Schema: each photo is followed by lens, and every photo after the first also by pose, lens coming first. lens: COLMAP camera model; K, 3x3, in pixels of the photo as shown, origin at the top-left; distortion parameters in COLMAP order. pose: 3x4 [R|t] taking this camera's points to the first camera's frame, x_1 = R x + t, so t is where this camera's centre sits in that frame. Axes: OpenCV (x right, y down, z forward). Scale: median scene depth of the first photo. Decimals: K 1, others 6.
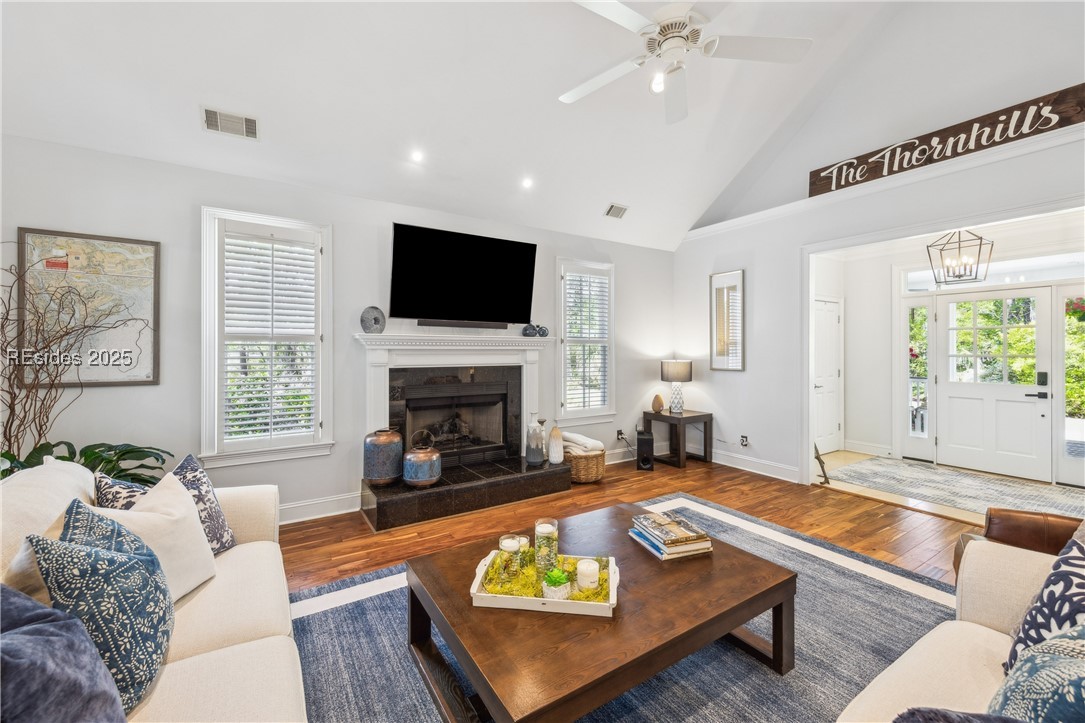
lens RADIAL K [[436.0, 0, 540.7], [0, 436.0, 347.5], [0, 0, 1]] dist [0.002506, -0.000083]
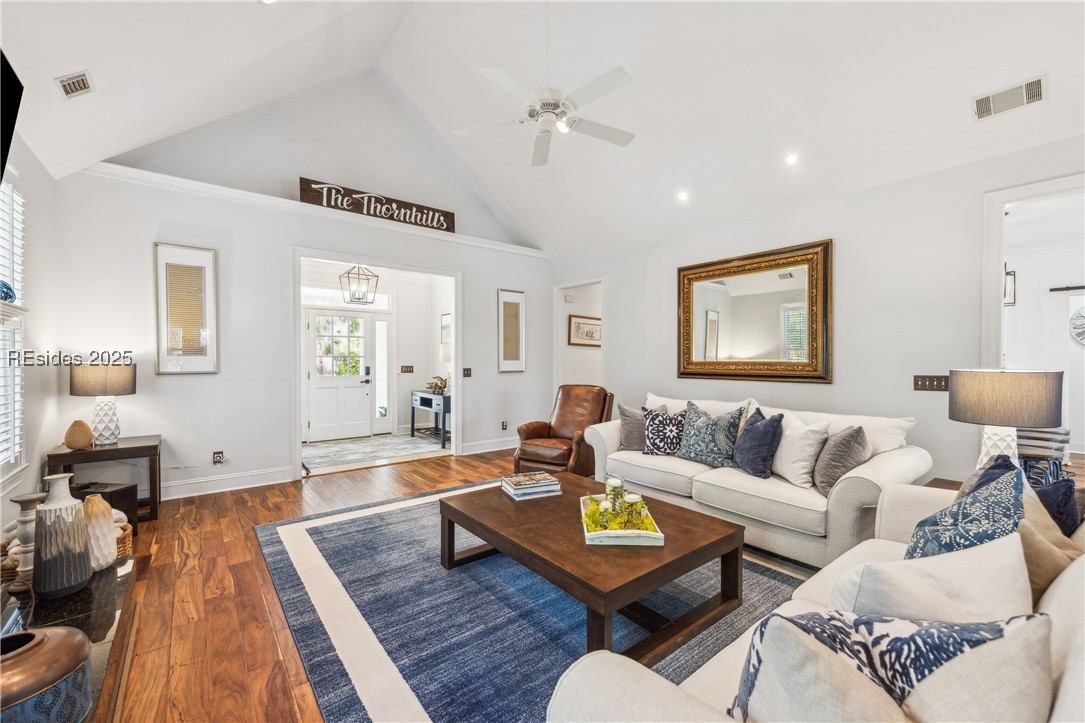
lens RADIAL K [[442.3, 0, 542.5], [0, 442.3, 361.5], [0, 0, 1]] dist [0.001393, 0.000016]
pose [[-0.111110, -0.003868, 0.993801, -0.547350], [-0.005301, 0.999981, 0.003299, 0.031808], [-0.993794, -0.004902, -0.111129, 0.604282]]
